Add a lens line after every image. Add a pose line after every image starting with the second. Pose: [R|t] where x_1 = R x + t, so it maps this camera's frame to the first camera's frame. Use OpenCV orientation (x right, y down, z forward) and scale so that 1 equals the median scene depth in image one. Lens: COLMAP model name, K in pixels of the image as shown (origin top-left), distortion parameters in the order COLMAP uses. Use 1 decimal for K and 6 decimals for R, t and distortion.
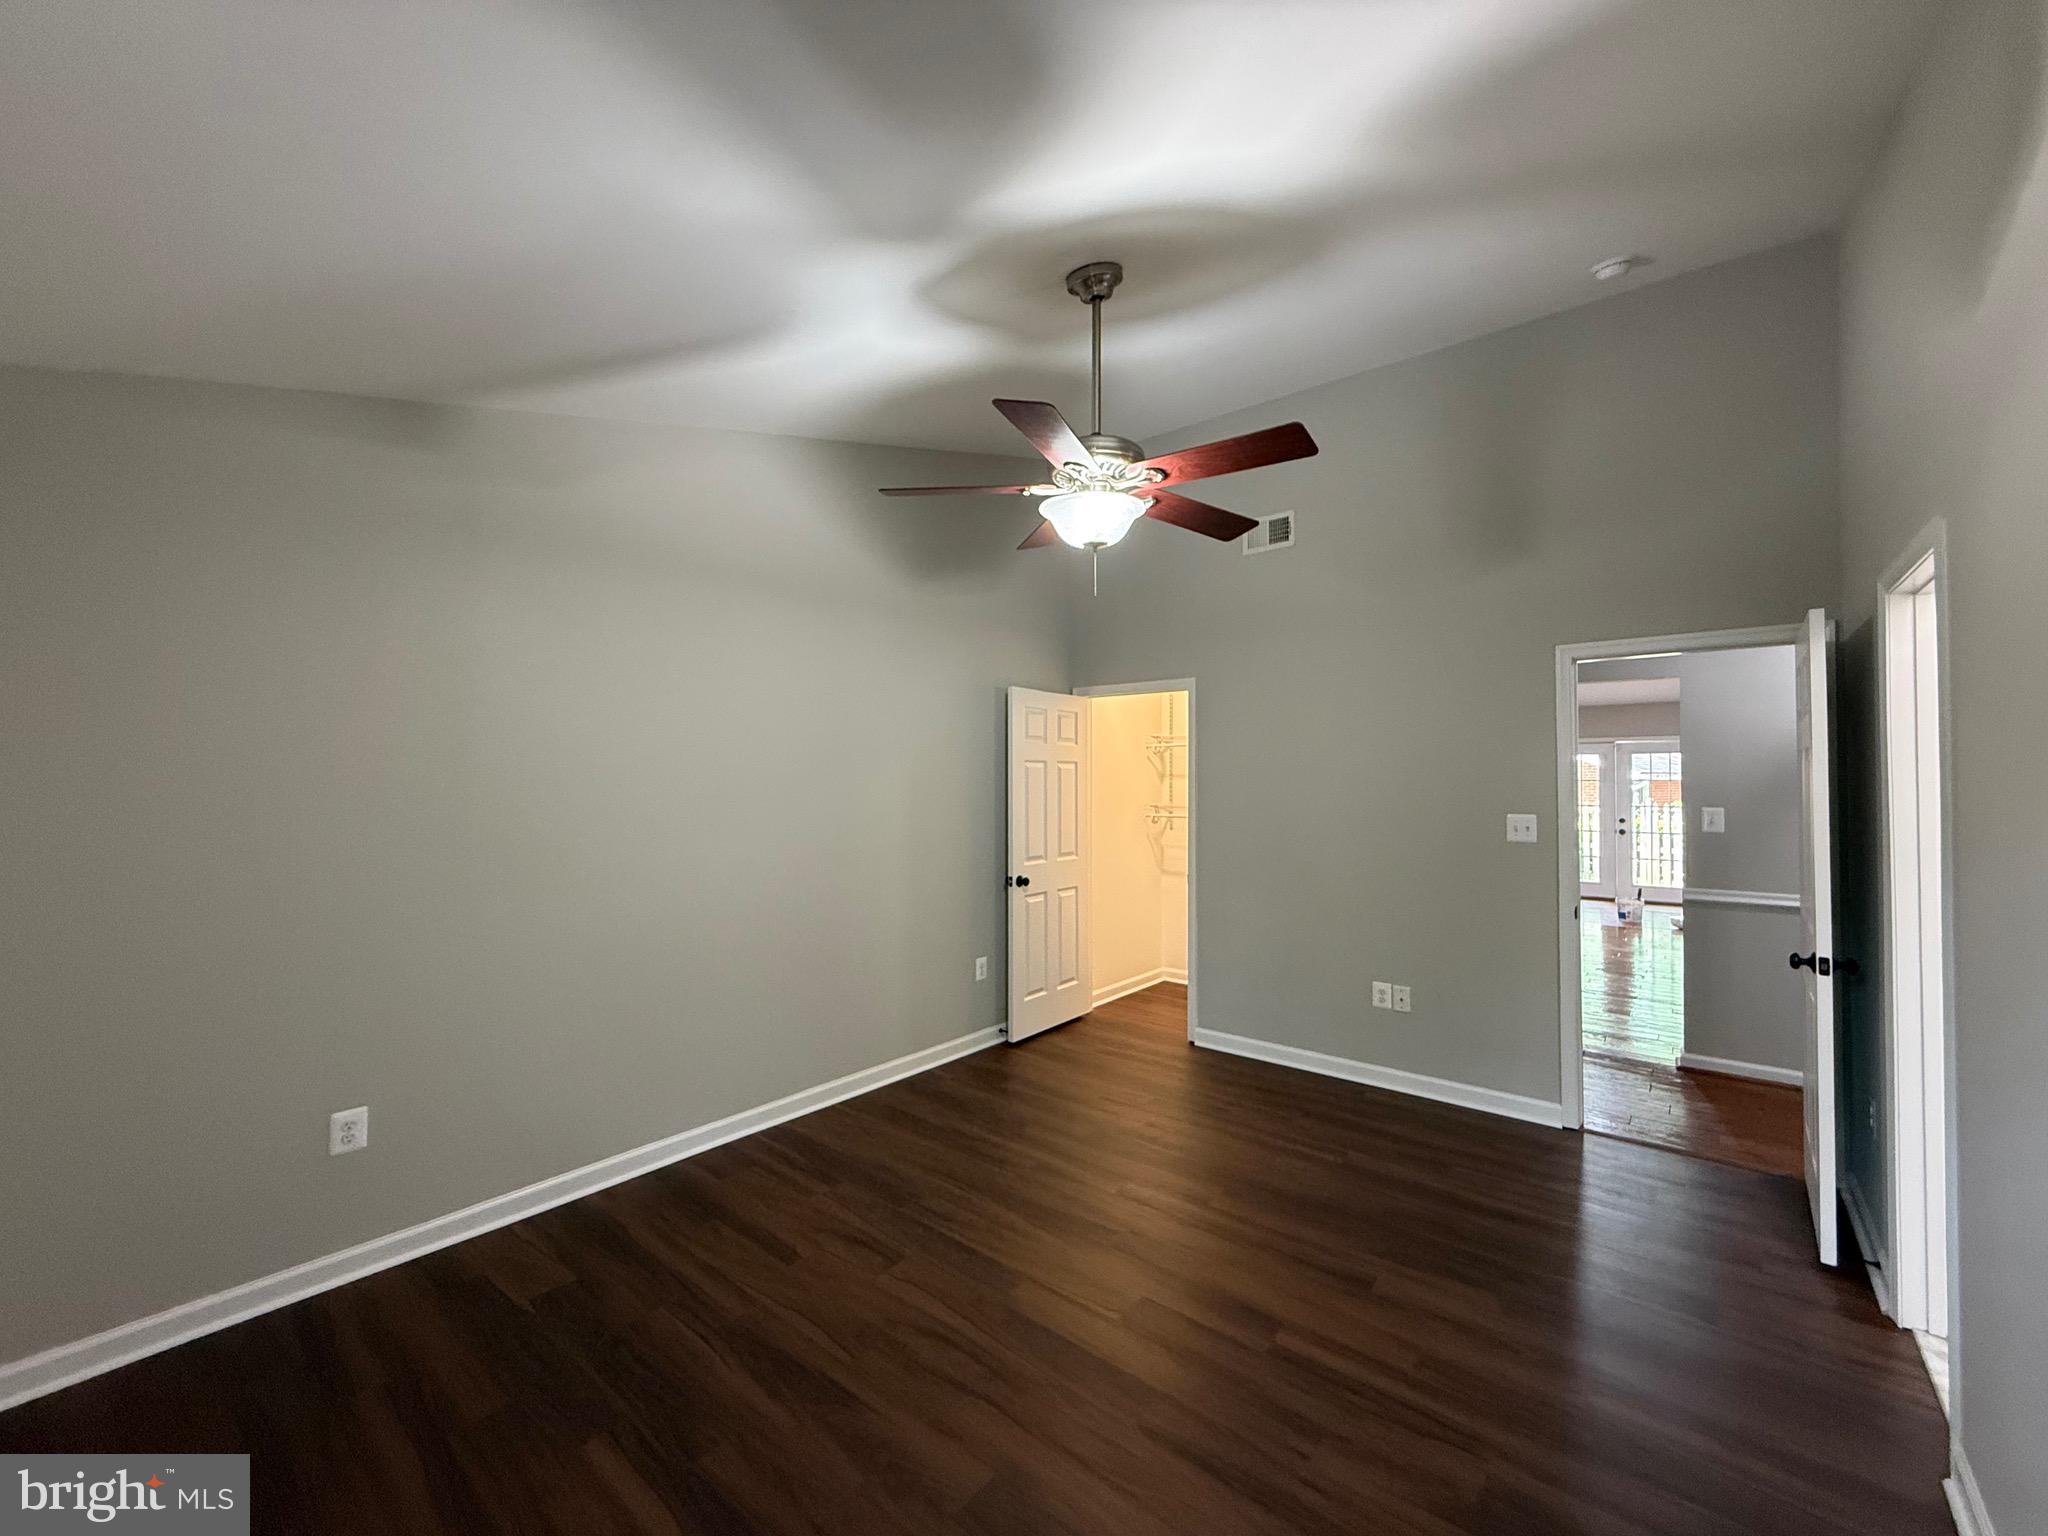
lens RADIAL K [[817.2, 0, 1010.7], [0, 817.2, 776.0], [0, 0, 1]] dist [-0.002663, 0.000914]
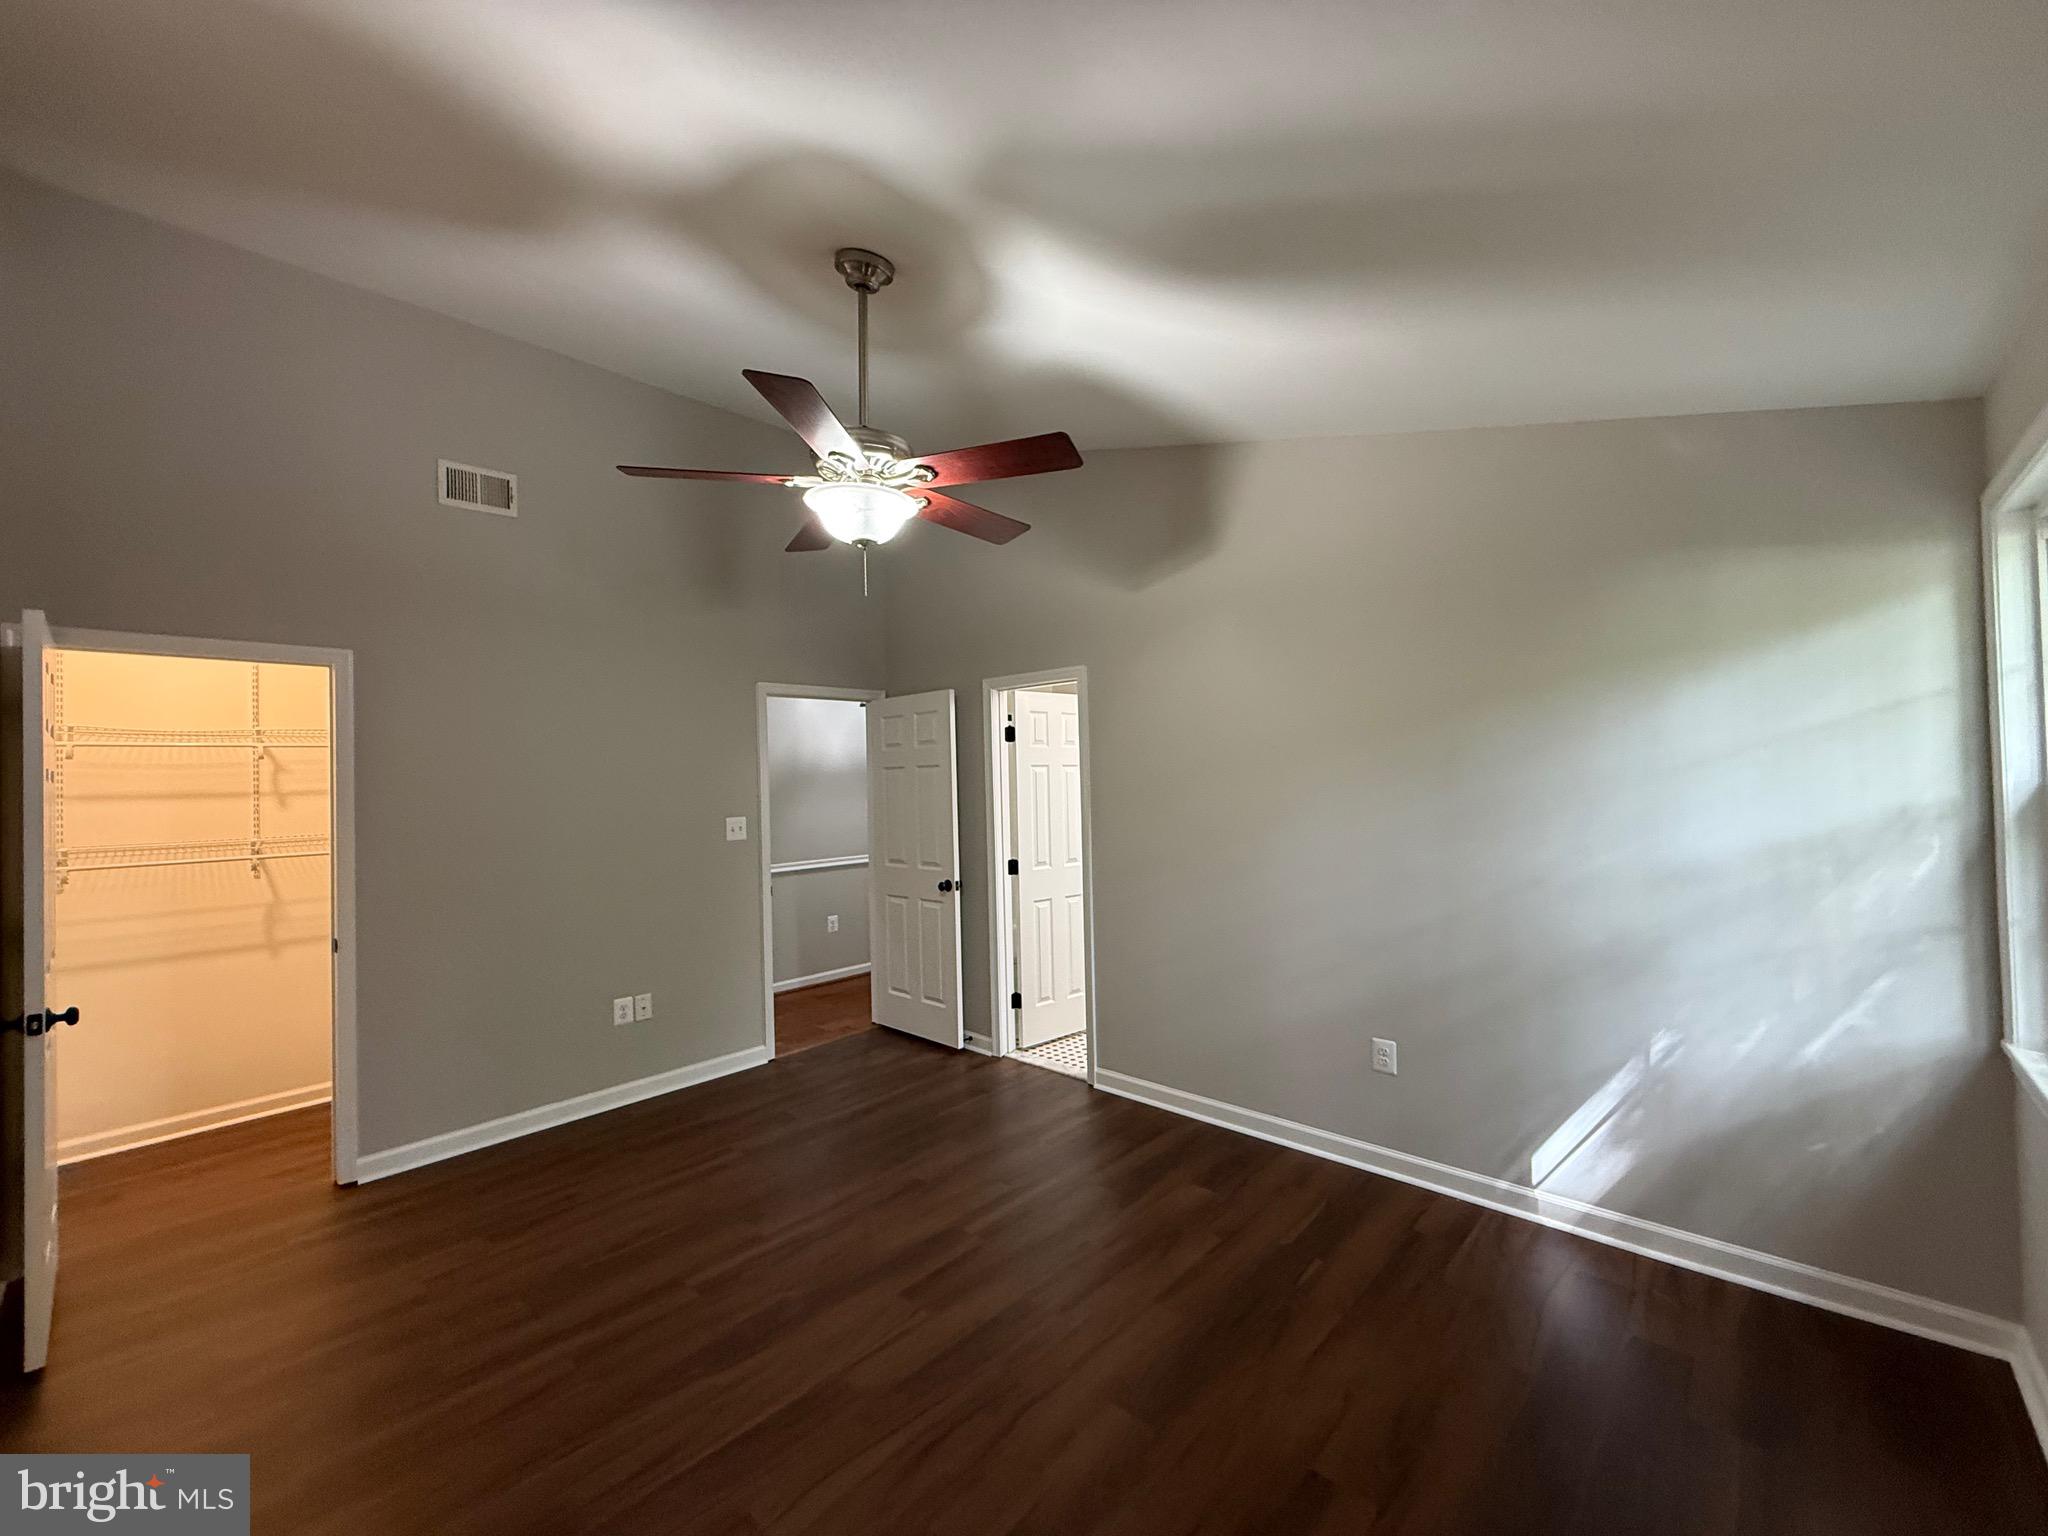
lens RADIAL K [[817.2, 0, 1029.5], [0, 817.2, 774.5], [0, 0, 1]] dist [-0.002663, 0.000914]
pose [[0.043803, 0.008555, 0.999004, -0.588737], [0.018068, 0.999793, -0.009354, 0.002861], [-0.998877, 0.018459, 0.043639, 0.539915]]
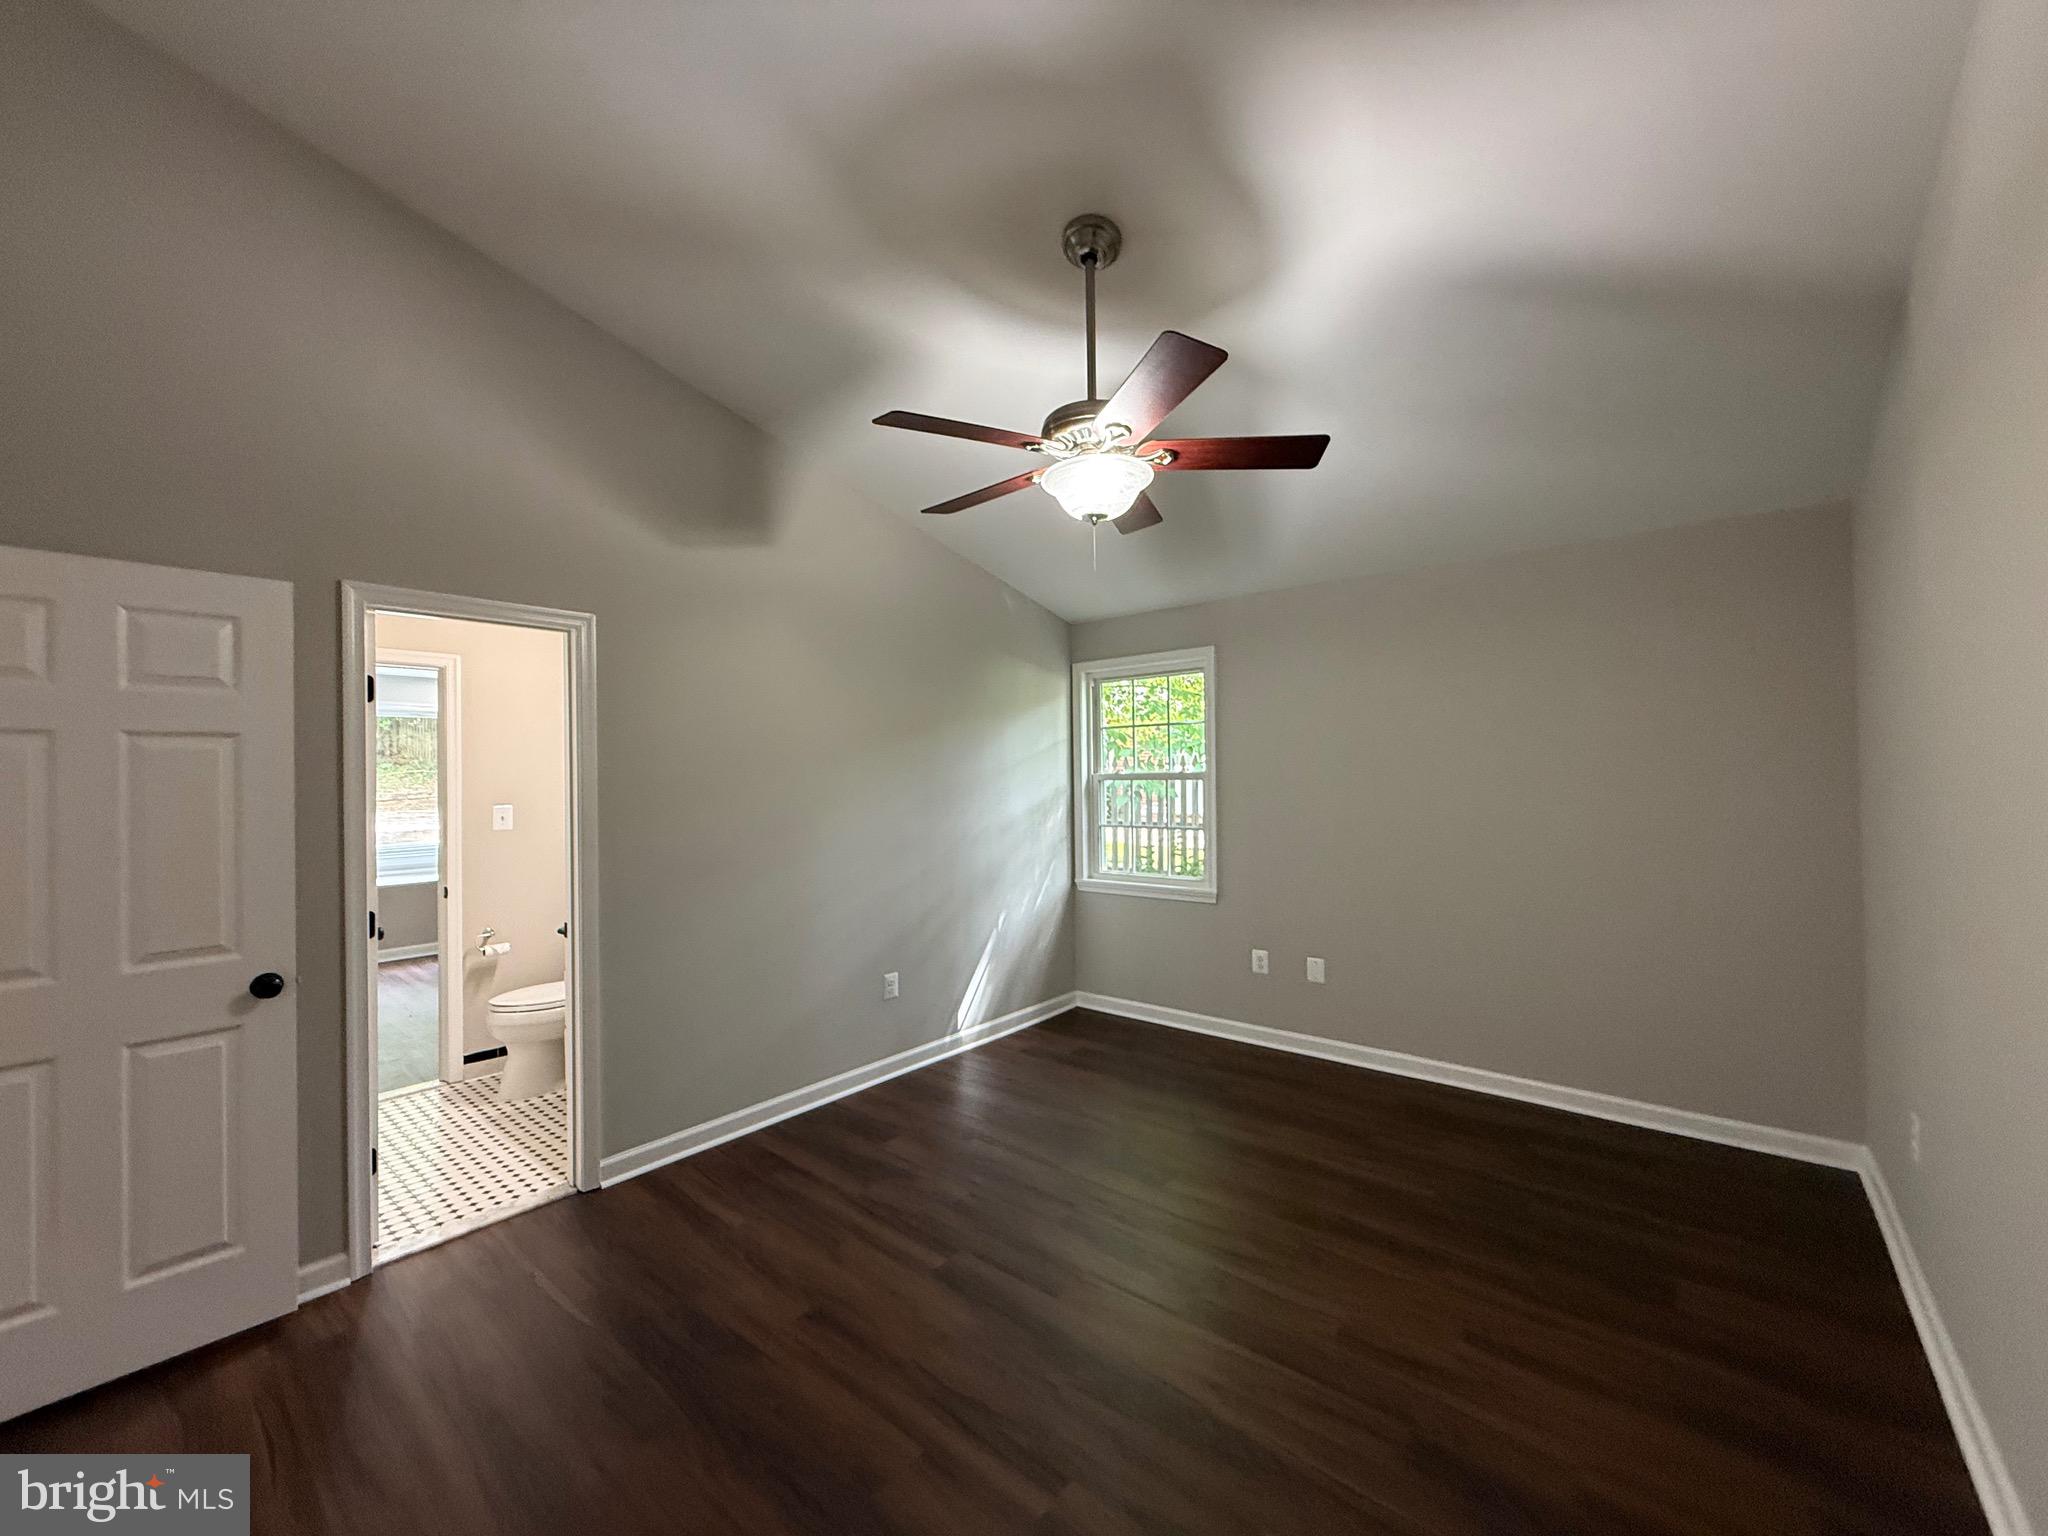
lens RADIAL K [[817.2, 0, 1009.5], [0, 817.2, 770.5], [0, 0, 1]] dist [-0.002663, 0.000914]
pose [[-0.999924, 0.012332, -0.000526, 0.149931], [0.012336, 0.999882, -0.009175, 0.015176], [0.000413, -0.009181, -0.999958, 1.363518]]
